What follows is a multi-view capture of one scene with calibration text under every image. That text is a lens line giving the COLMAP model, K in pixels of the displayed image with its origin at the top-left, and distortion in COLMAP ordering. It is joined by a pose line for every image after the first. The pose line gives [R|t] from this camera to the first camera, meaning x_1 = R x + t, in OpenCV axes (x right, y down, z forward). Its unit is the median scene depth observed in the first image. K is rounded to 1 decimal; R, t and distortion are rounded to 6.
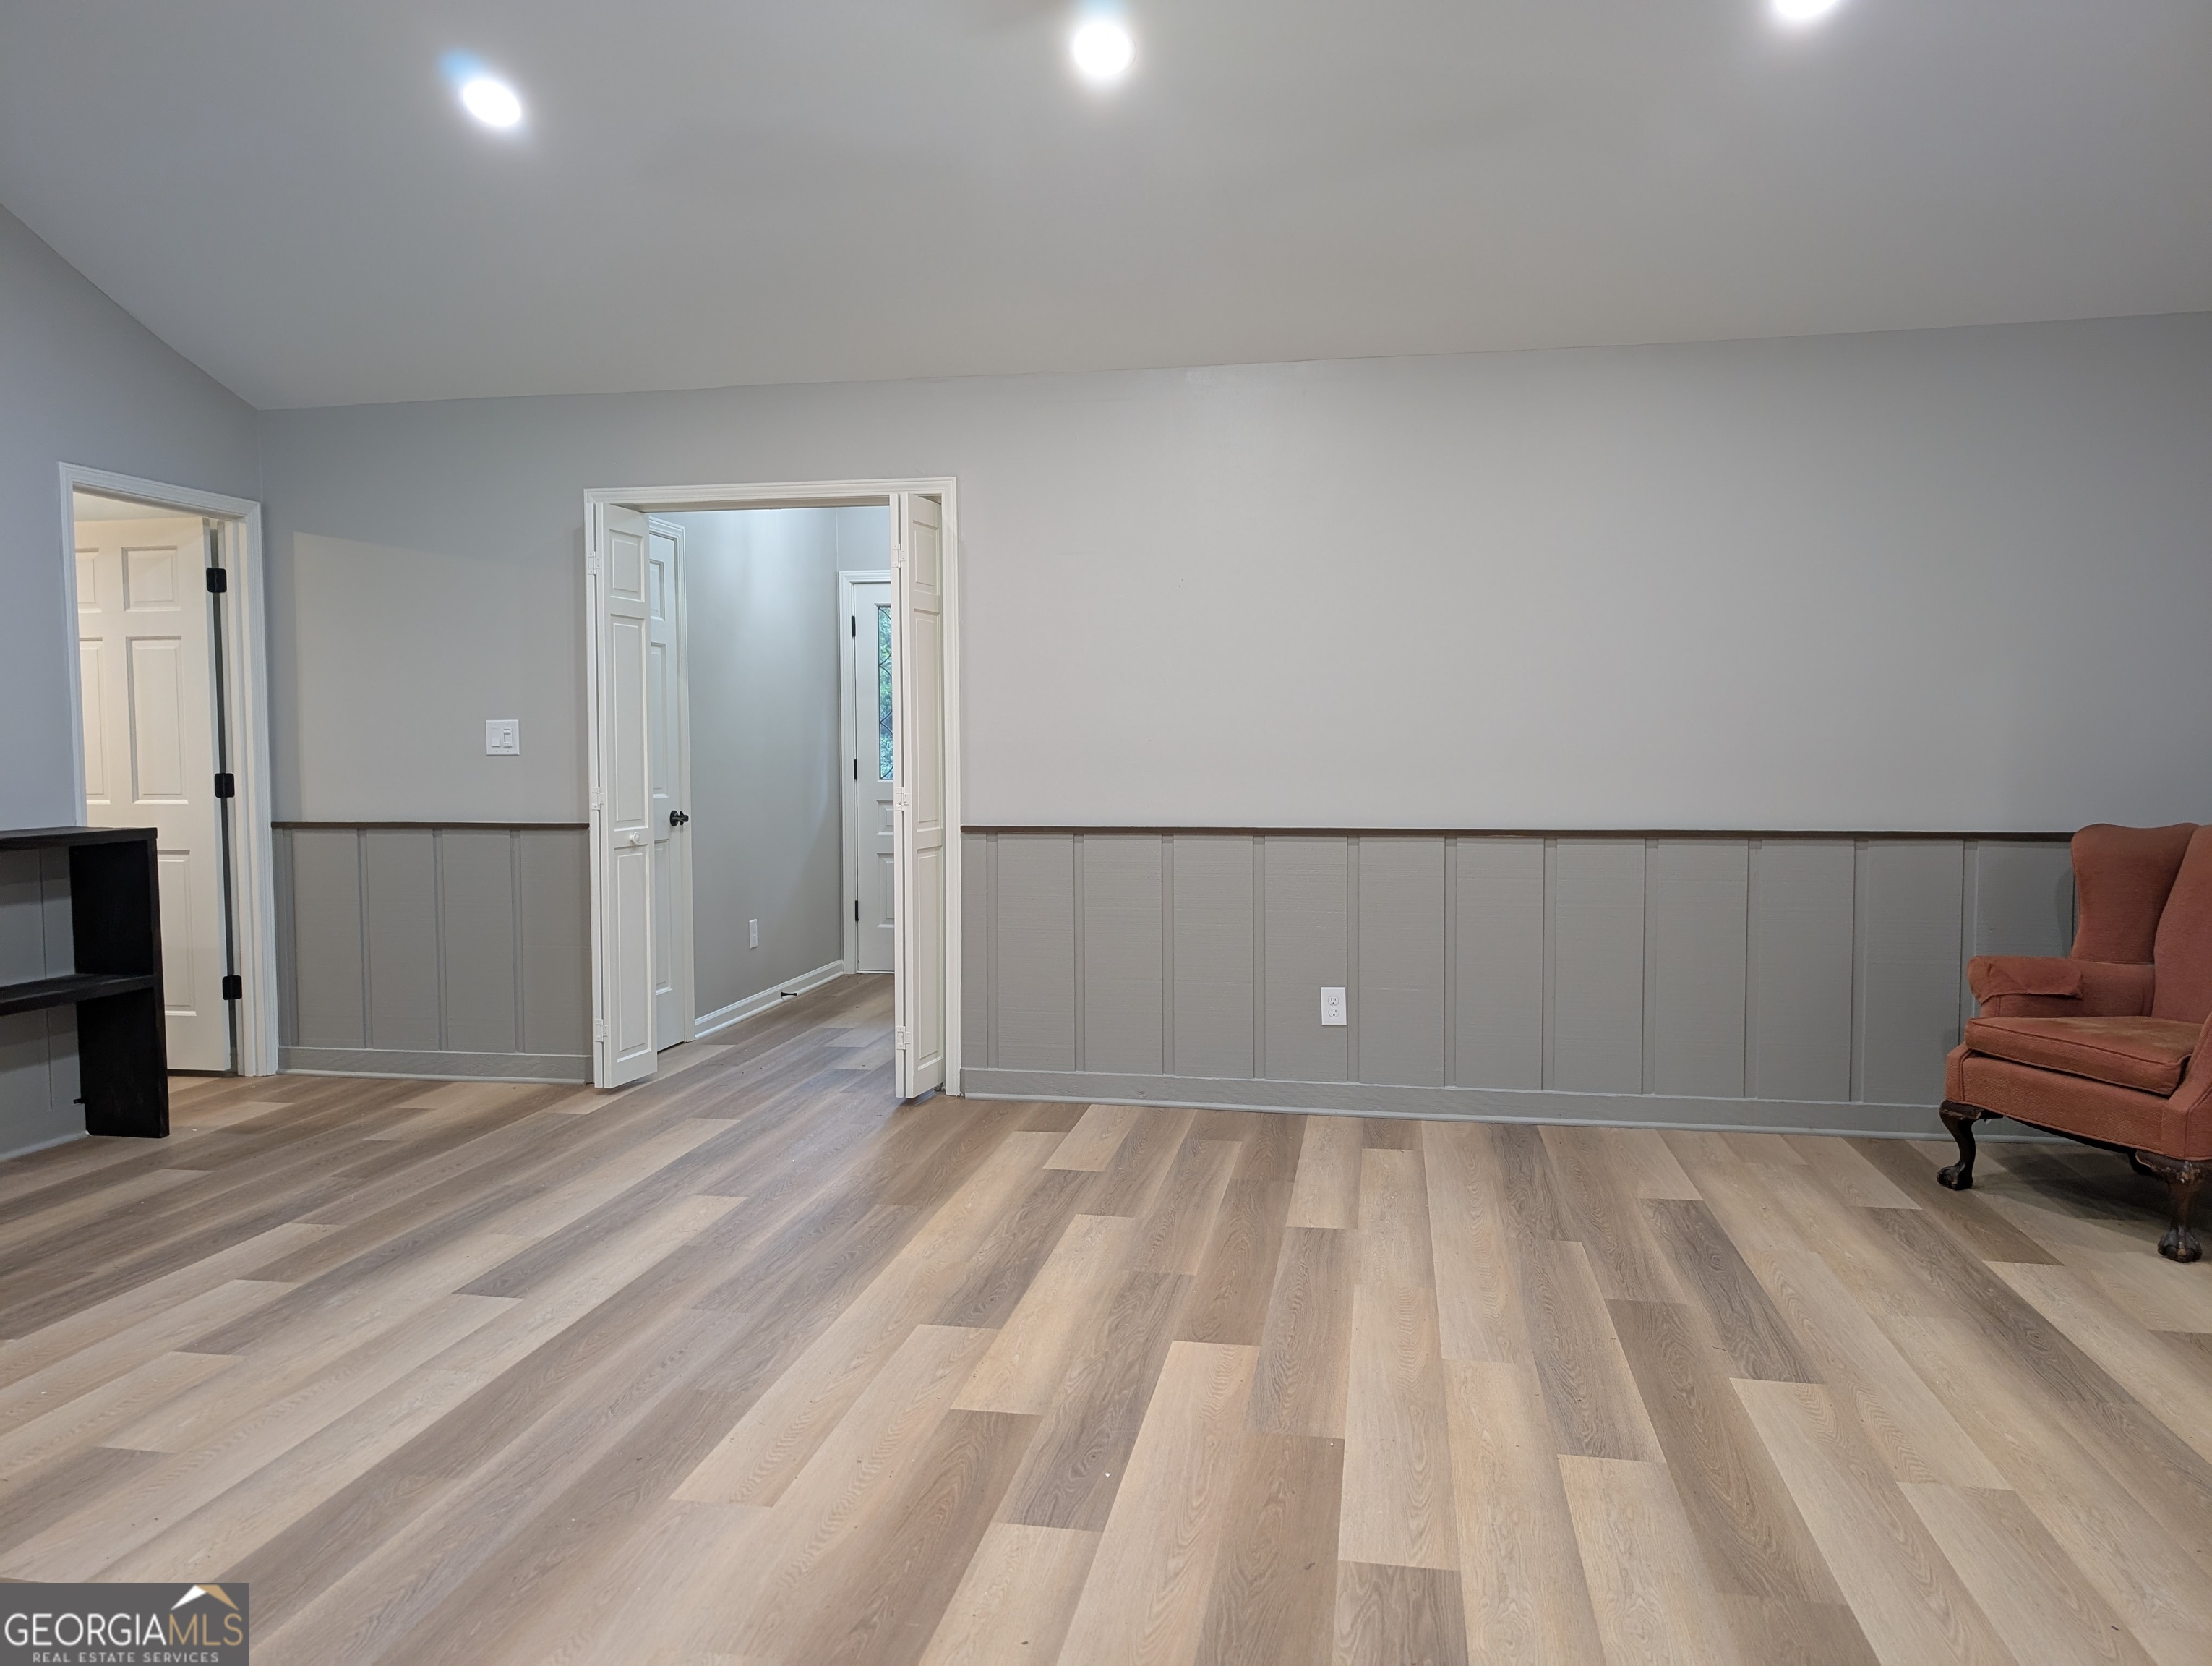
lens RADIAL K [[1568.2, 0, 1106.0], [0, 1568.2, 833.0], [0, 0, 1]] dist [0.020712, -0.000088]
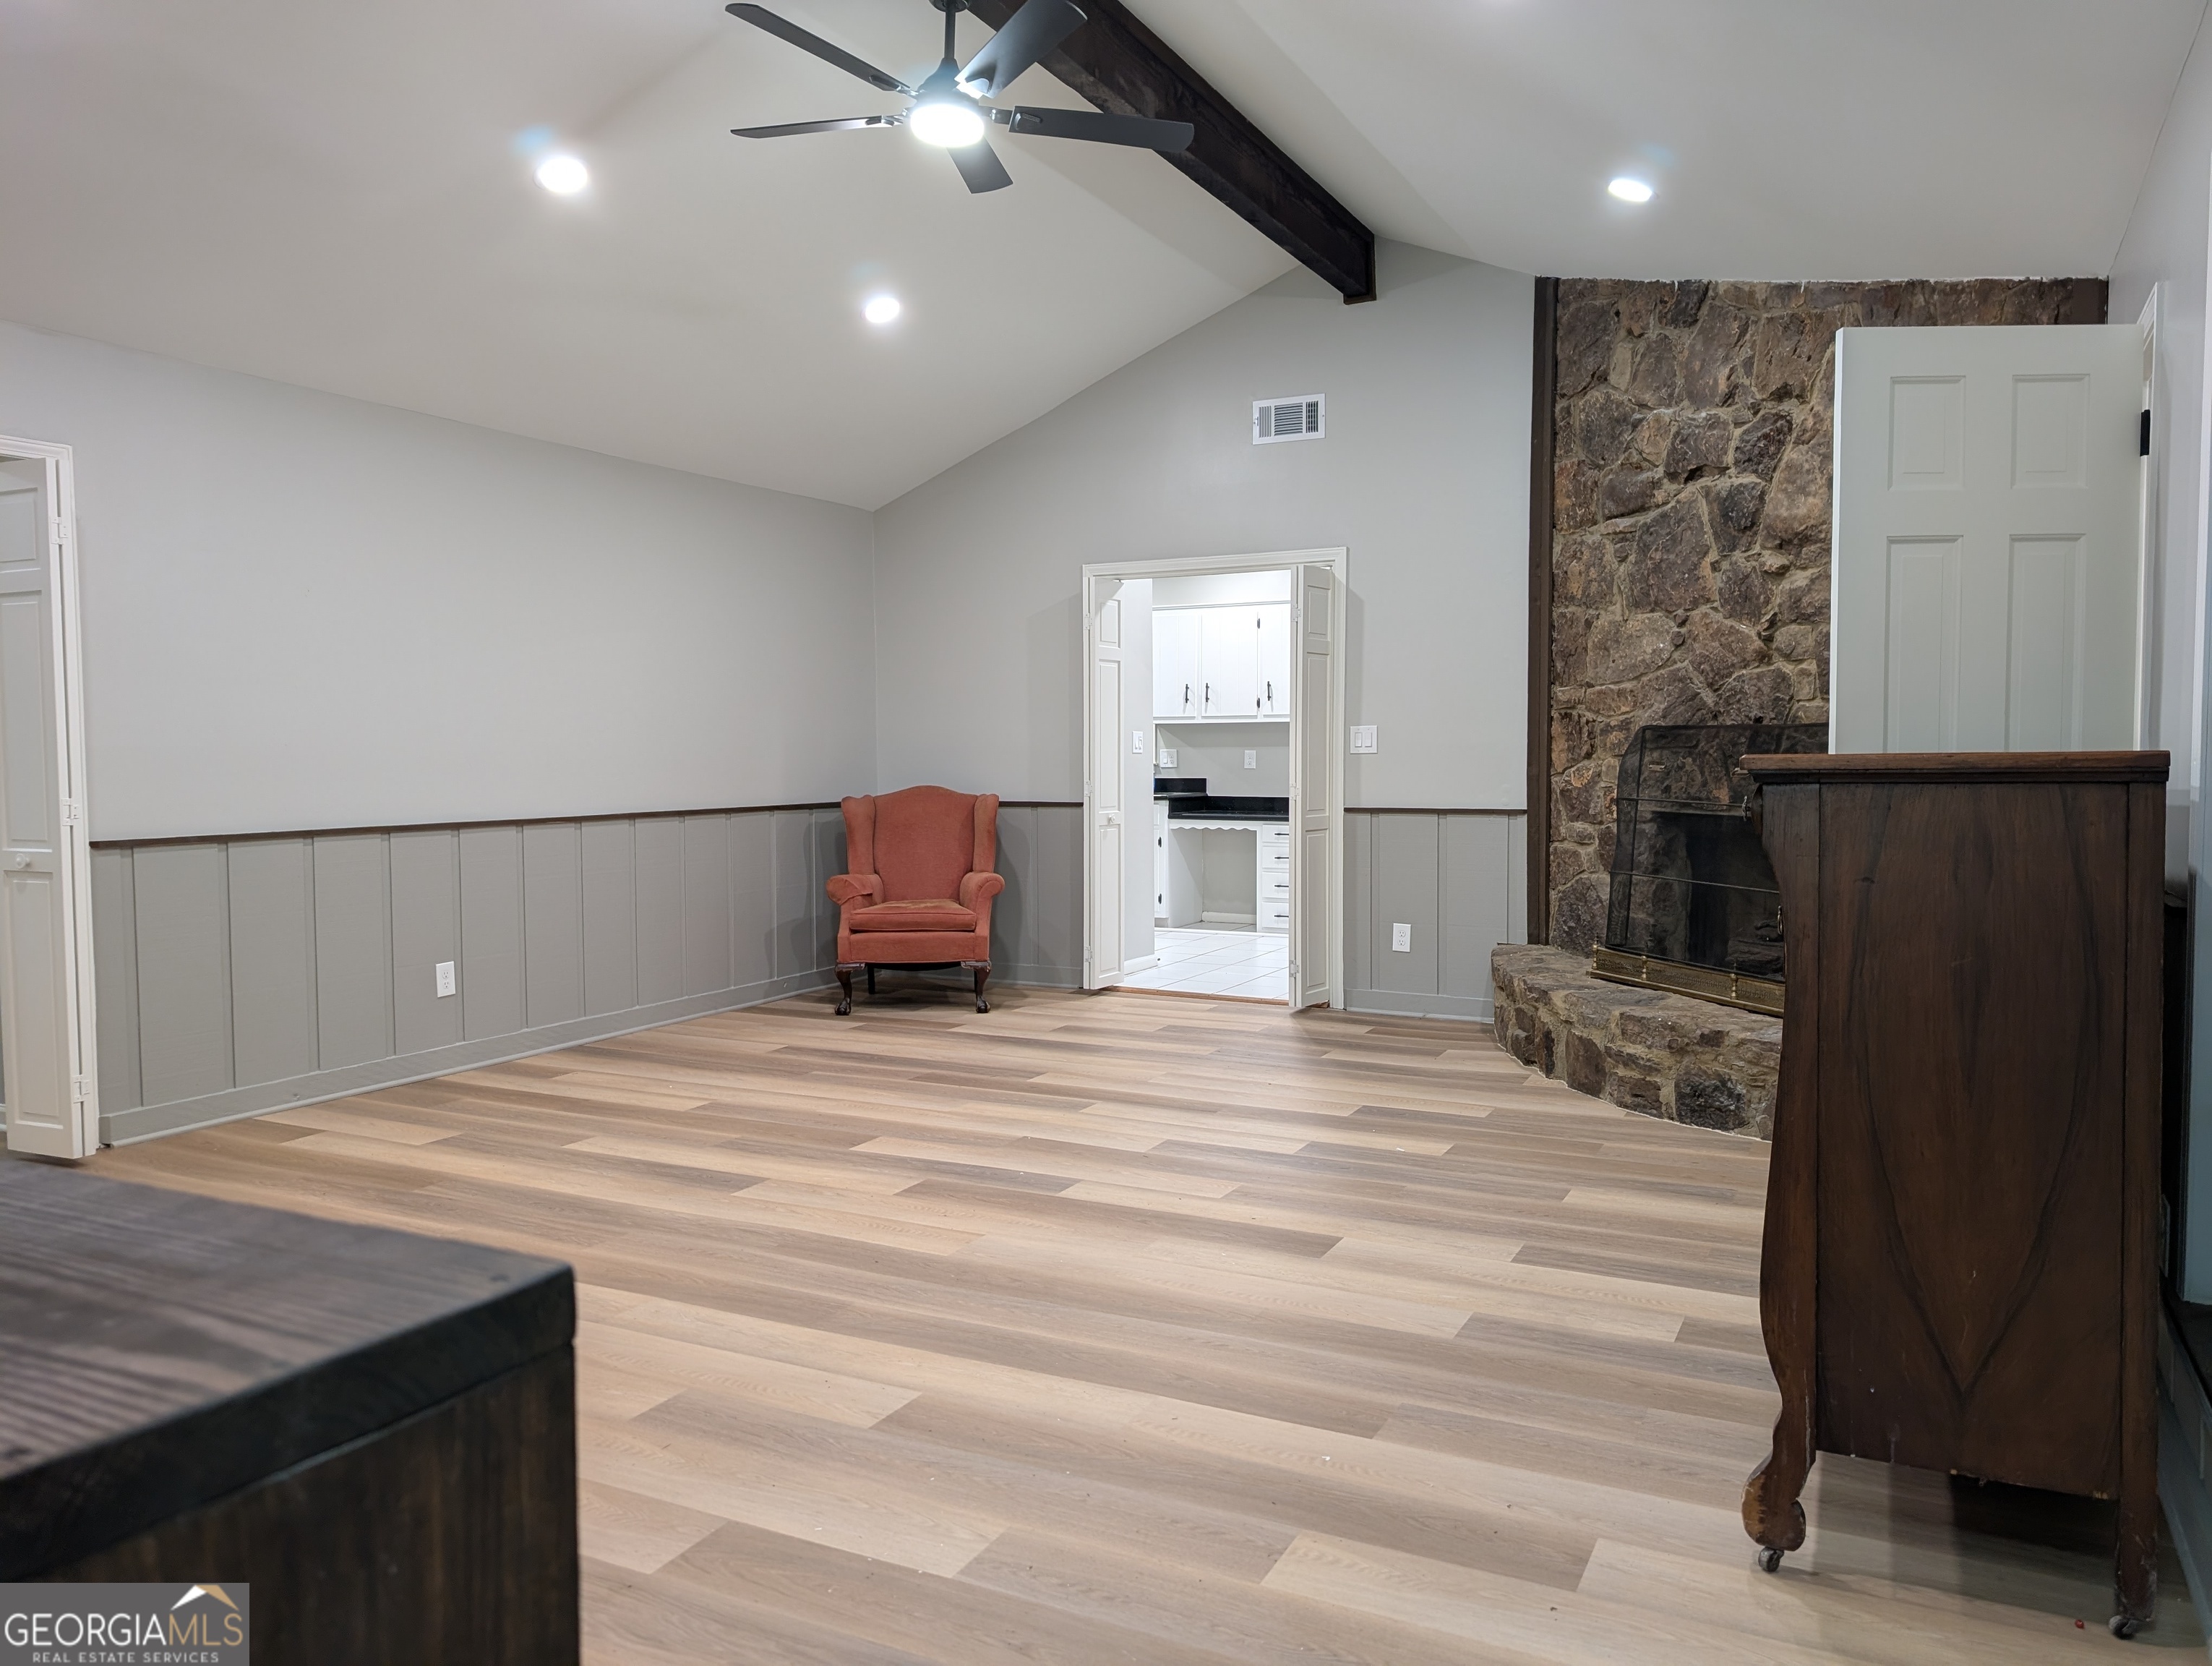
lens RADIAL K [[1561.9, 0, 1106.0], [0, 1561.9, 833.0], [0, 0, 1]] dist [-0.121013, 0.143654]
pose [[0.281393, -0.046941, 0.958444, -1.178236], [0.062854, 0.997560, 0.030403, 0.000754], [-0.957532, 0.051687, 0.283656, 0.326690]]
